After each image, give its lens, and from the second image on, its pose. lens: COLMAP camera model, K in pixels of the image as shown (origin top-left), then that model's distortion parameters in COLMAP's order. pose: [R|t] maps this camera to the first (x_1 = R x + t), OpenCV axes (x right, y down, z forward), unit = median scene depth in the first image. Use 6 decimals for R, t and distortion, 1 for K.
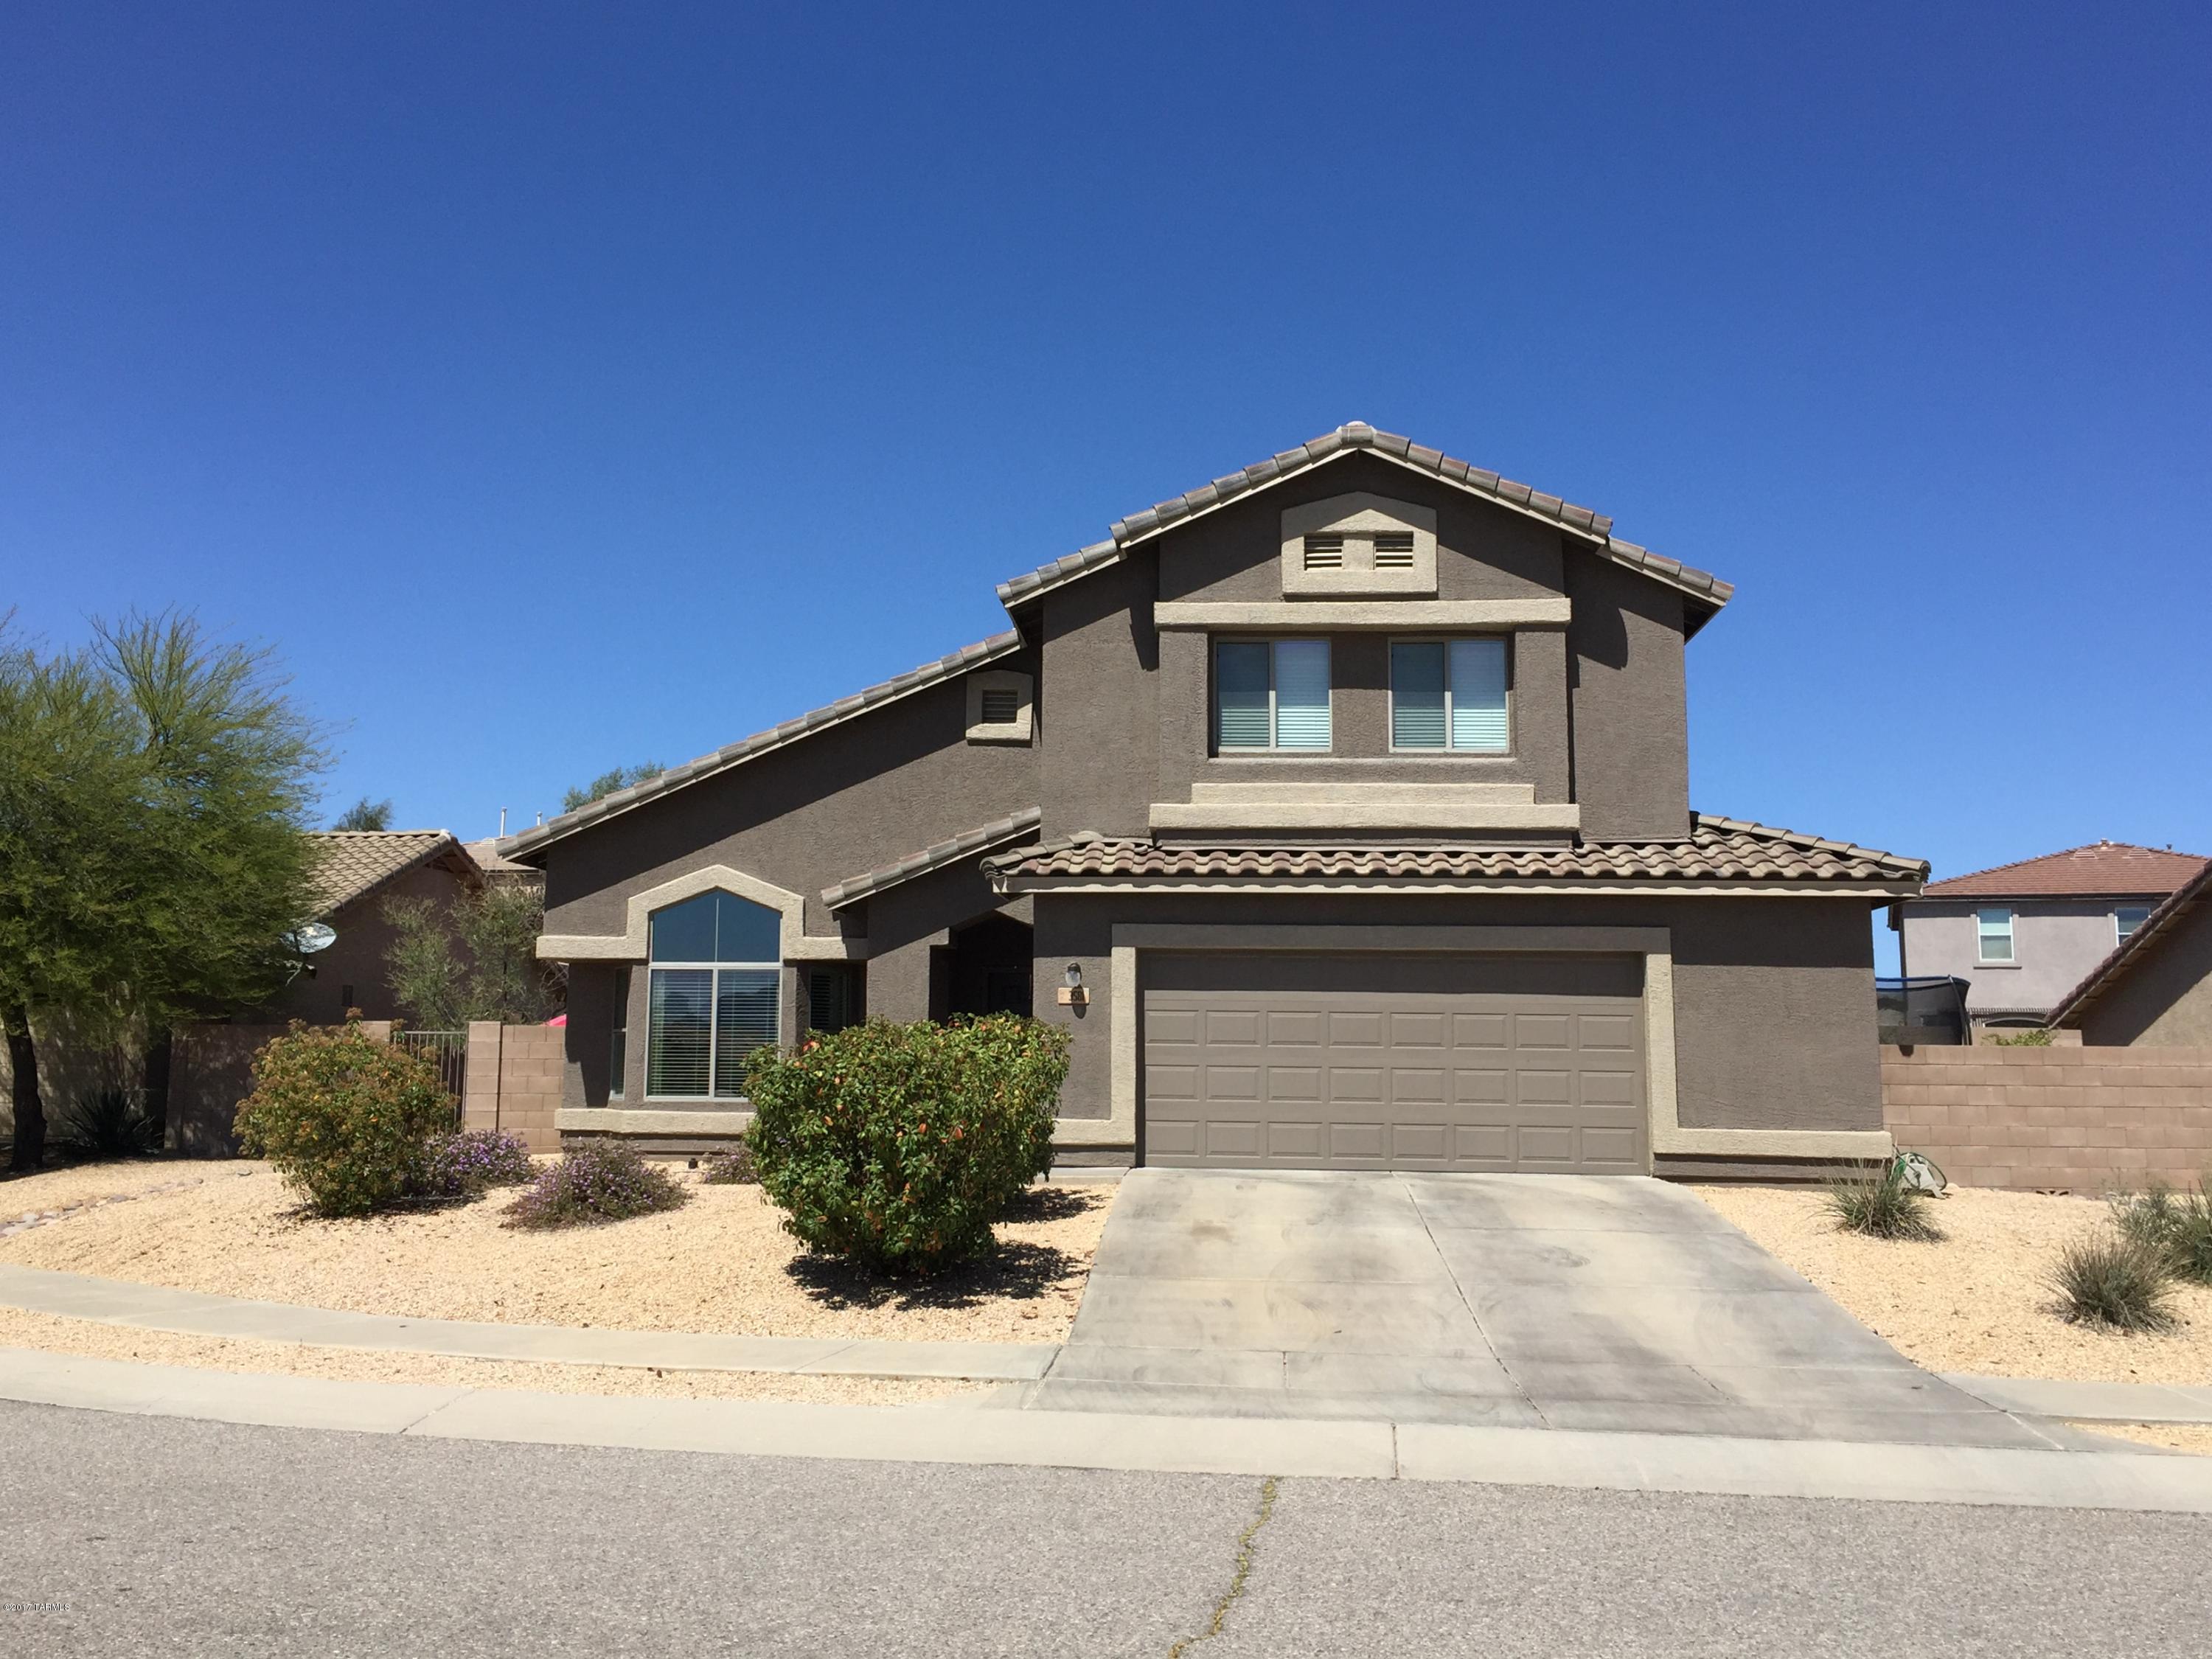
lens RADIAL K [[2051.7, 0, 1102.7], [0, 2051.7, 840.1], [0, 0, 1]] dist [0.045896, 0.000000]
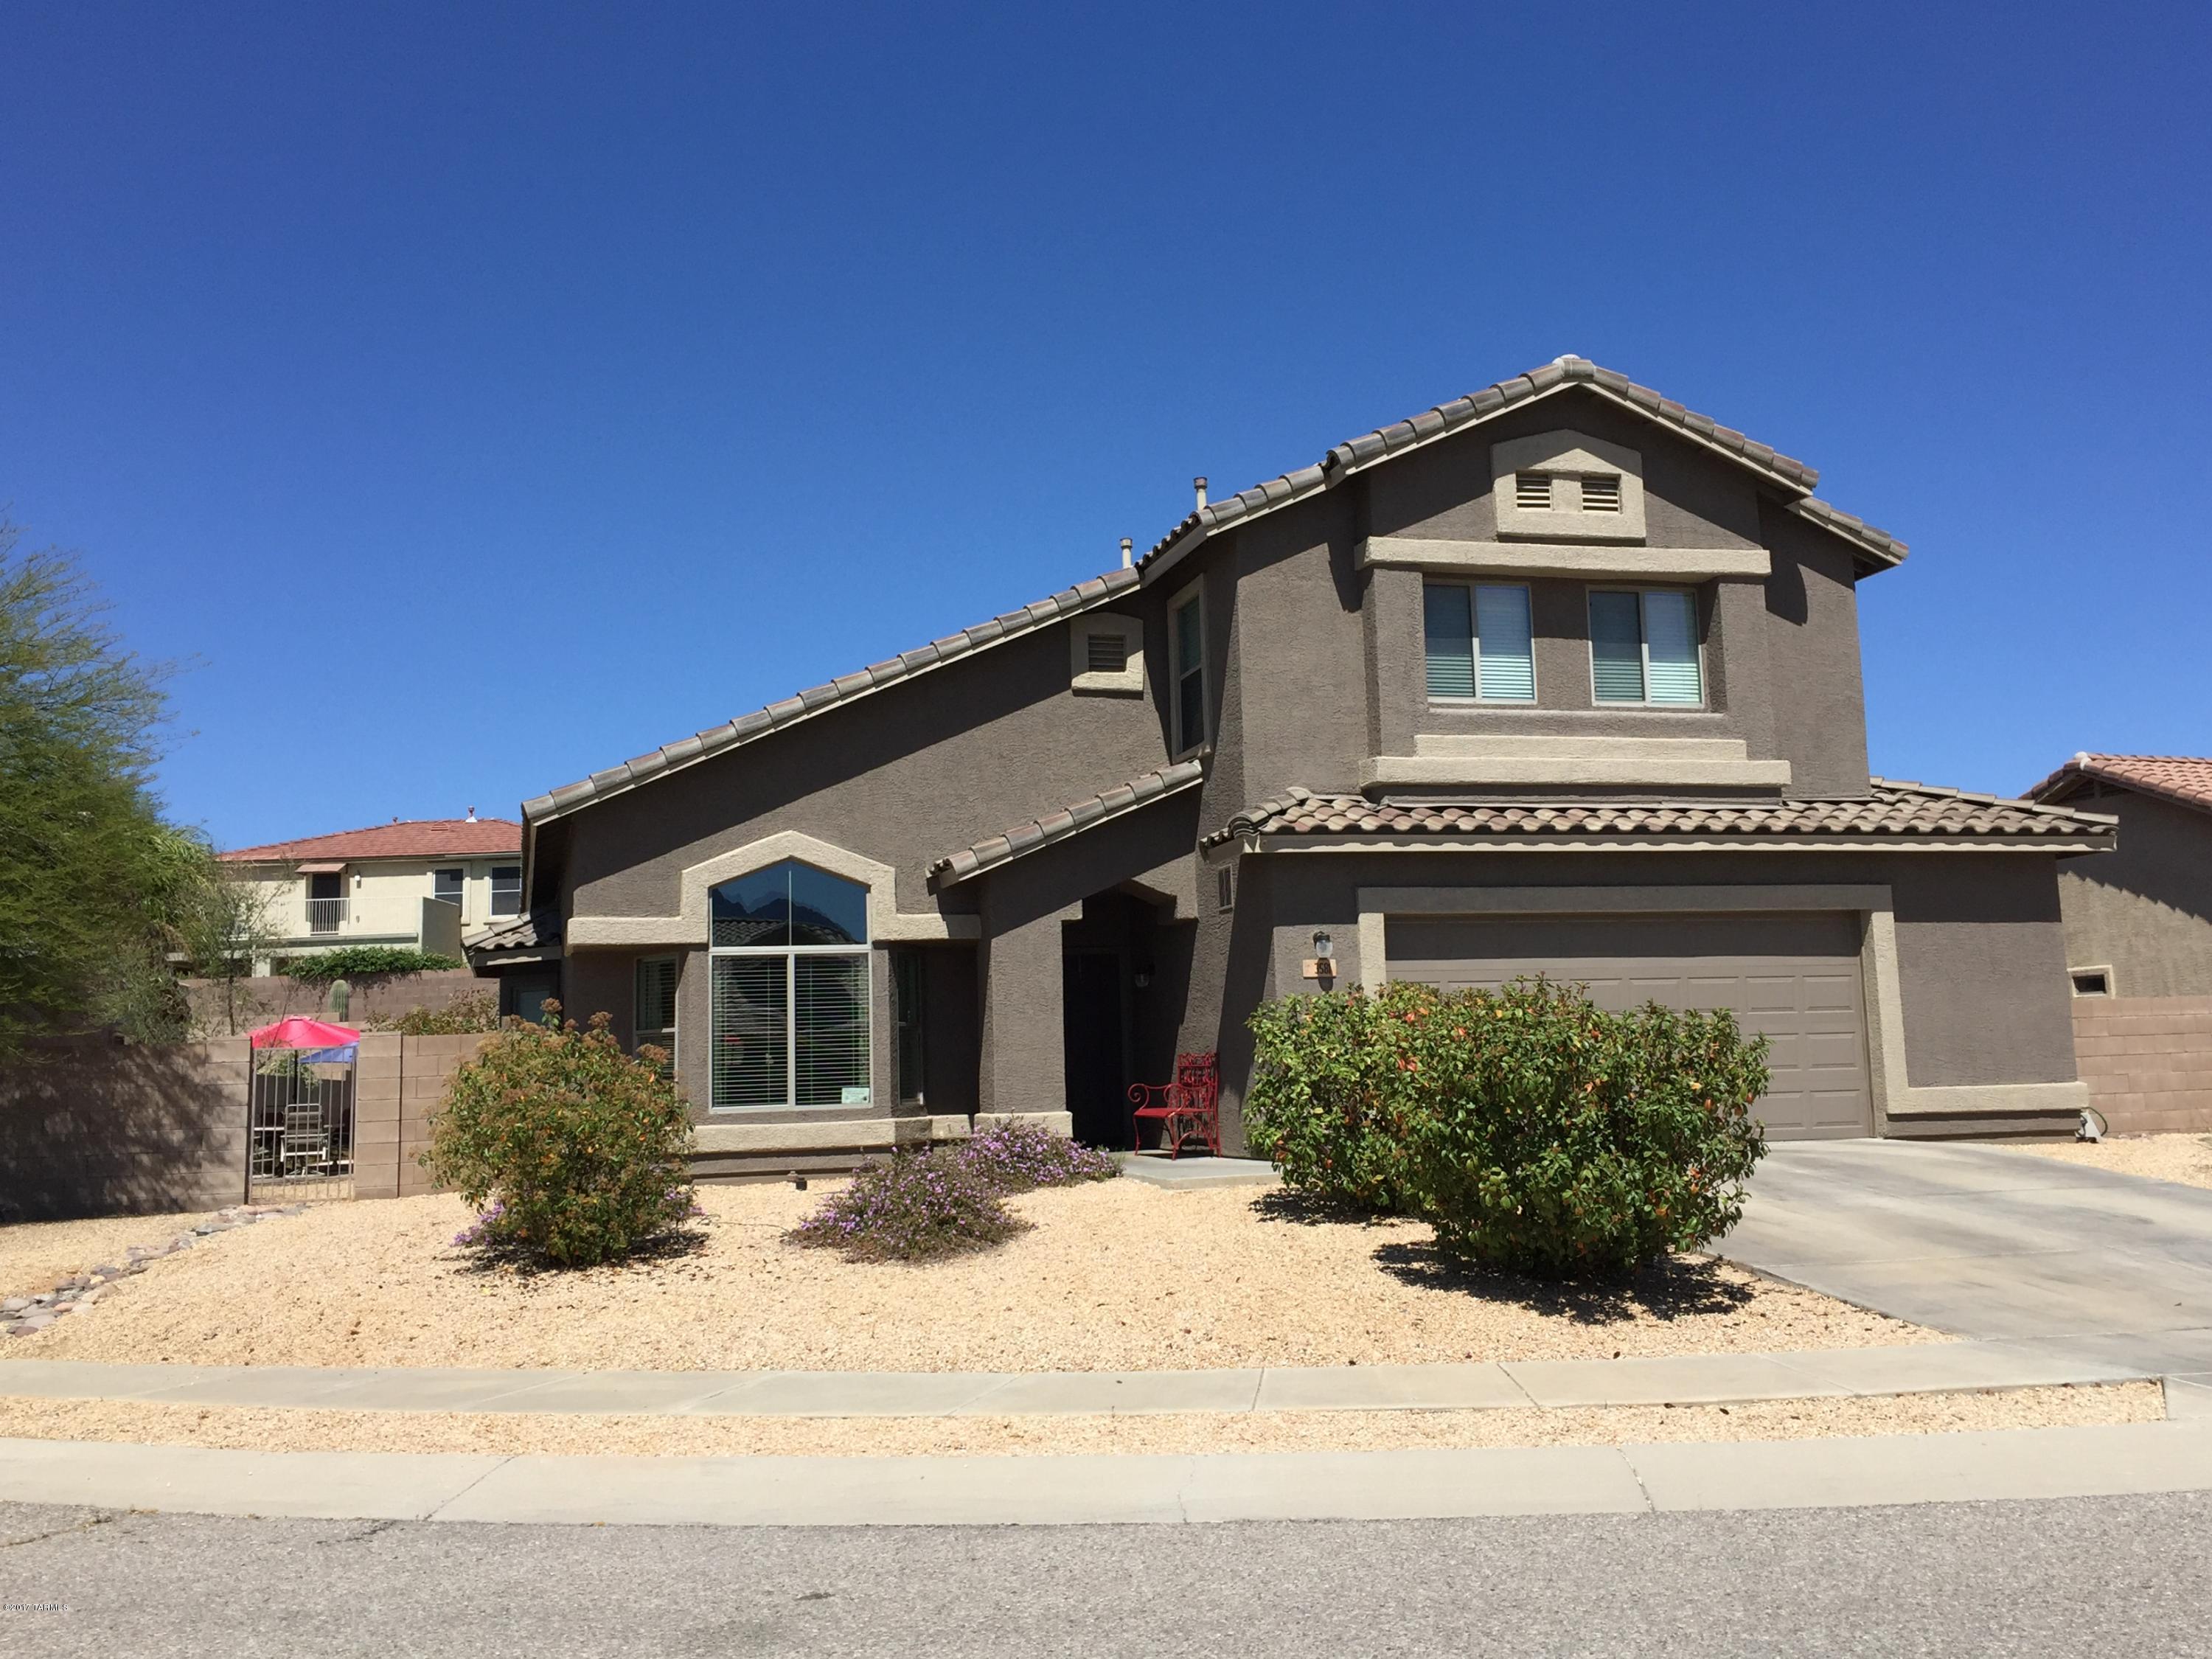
lens RADIAL K [[2051.7, 0, 1106.1], [0, 2051.7, 813.8], [0, 0, 1]] dist [0.045896, 0.000000]
pose [[0.945025, 0.001689, 0.326993, -0.385344], [0.004495, 0.999825, -0.018152, 0.023601], [-0.326966, 0.018624, 0.944853, 0.176588]]
